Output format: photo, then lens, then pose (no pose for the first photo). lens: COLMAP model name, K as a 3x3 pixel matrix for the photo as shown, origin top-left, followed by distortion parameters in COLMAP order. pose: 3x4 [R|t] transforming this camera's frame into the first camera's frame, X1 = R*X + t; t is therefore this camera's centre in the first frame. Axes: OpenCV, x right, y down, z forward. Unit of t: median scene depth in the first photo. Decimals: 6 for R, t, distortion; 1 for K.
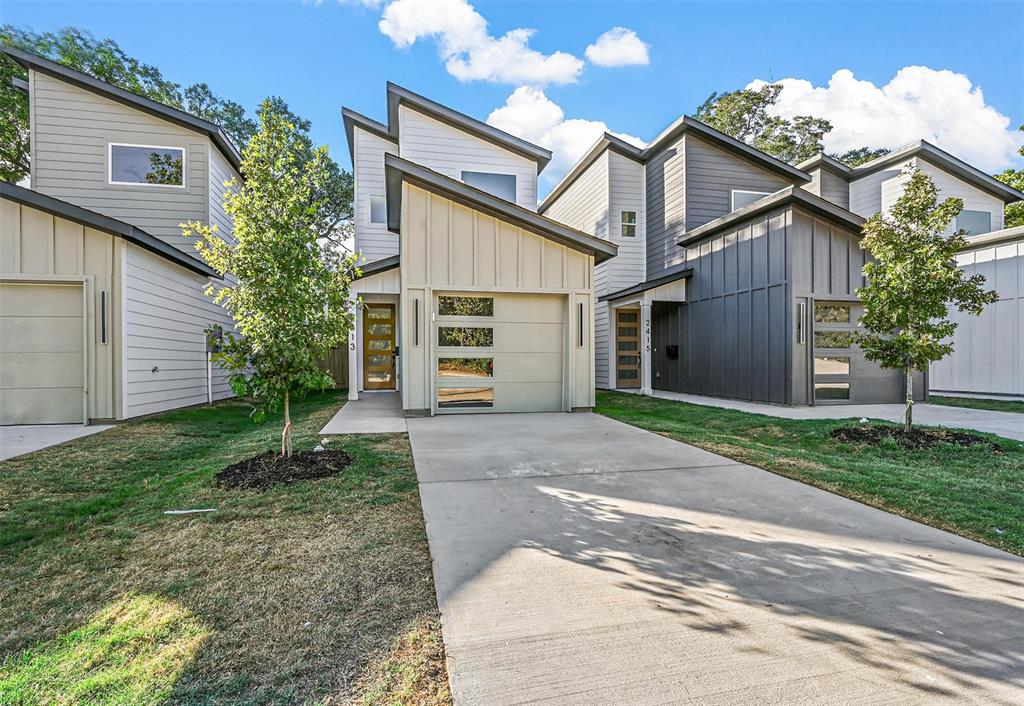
lens RADIAL K [[524.5, 0, 511.5], [0, 524.5, 354.2], [0, 0, 1]] dist [-0.002492, -0.000114]
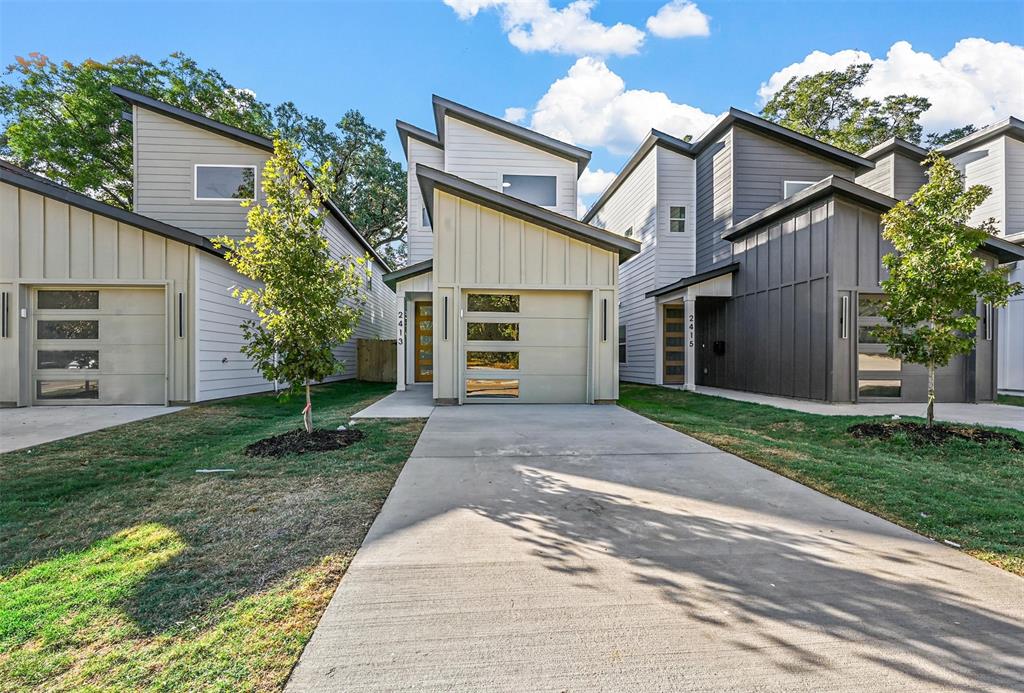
lens RADIAL K [[522.5, 0, 512.1], [0, 522.5, 350.7], [0, 0, 1]] dist [-0.003198, 0.000138]
pose [[0.990050, 0.003529, -0.140675, 0.097895], [-0.003730, 0.999992, -0.001162, 0.006610], [0.140670, 0.001675, 0.990055, -0.045588]]
